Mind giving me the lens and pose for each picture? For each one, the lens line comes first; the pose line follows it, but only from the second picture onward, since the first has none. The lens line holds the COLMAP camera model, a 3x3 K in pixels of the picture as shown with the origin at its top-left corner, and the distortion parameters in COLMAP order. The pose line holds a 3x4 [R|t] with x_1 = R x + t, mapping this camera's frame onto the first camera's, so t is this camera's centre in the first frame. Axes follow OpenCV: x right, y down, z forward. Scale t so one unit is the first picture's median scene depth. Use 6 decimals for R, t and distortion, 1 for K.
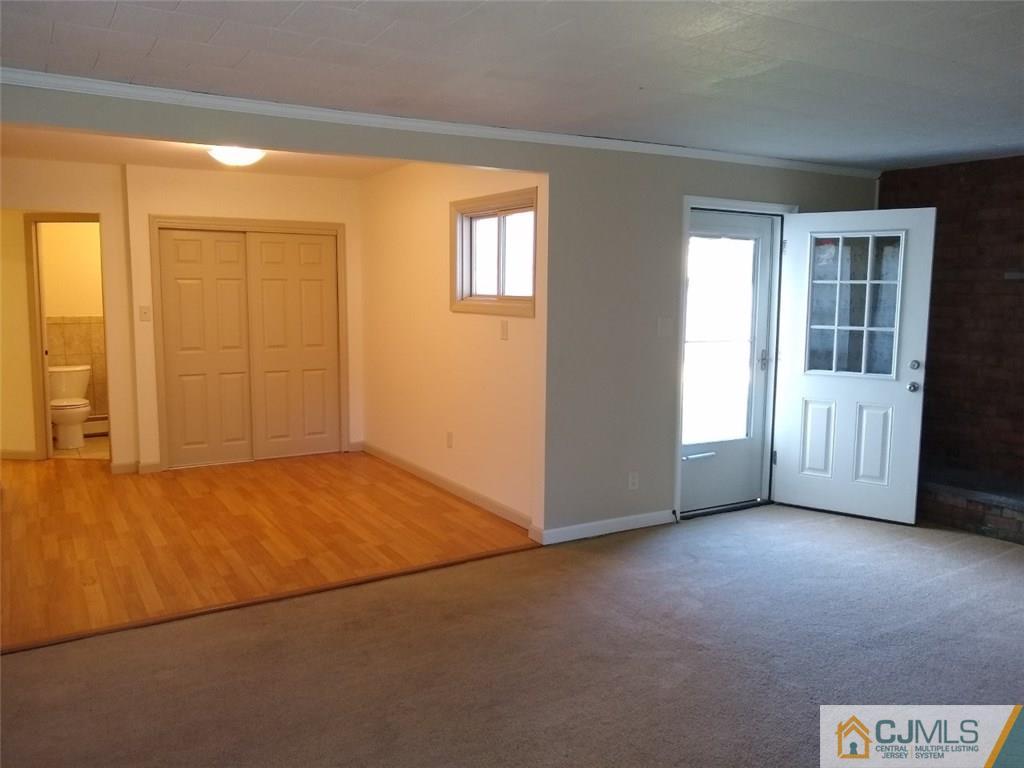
lens RADIAL K [[807.8, 0, 496.9], [0, 807.8, 384.0], [0, 0, 1]] dist [-0.019862, -0.004275]
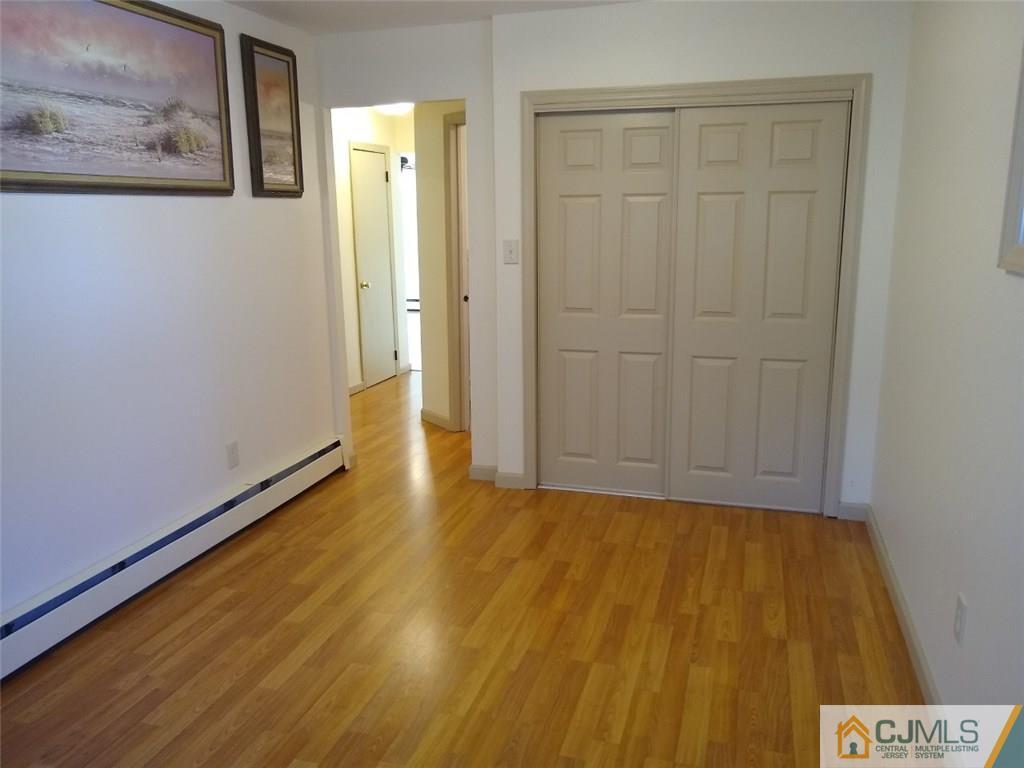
lens RADIAL K [[807.8, 0, 496.9], [0, 807.8, 384.0], [0, 0, 1]] dist [-0.019862, -0.004275]
pose [[0.667910, 0.138693, -0.731205, 0.048226], [-0.064999, 0.989599, 0.128332, -0.064934], [0.741398, -0.038187, 0.669978, 0.548794]]
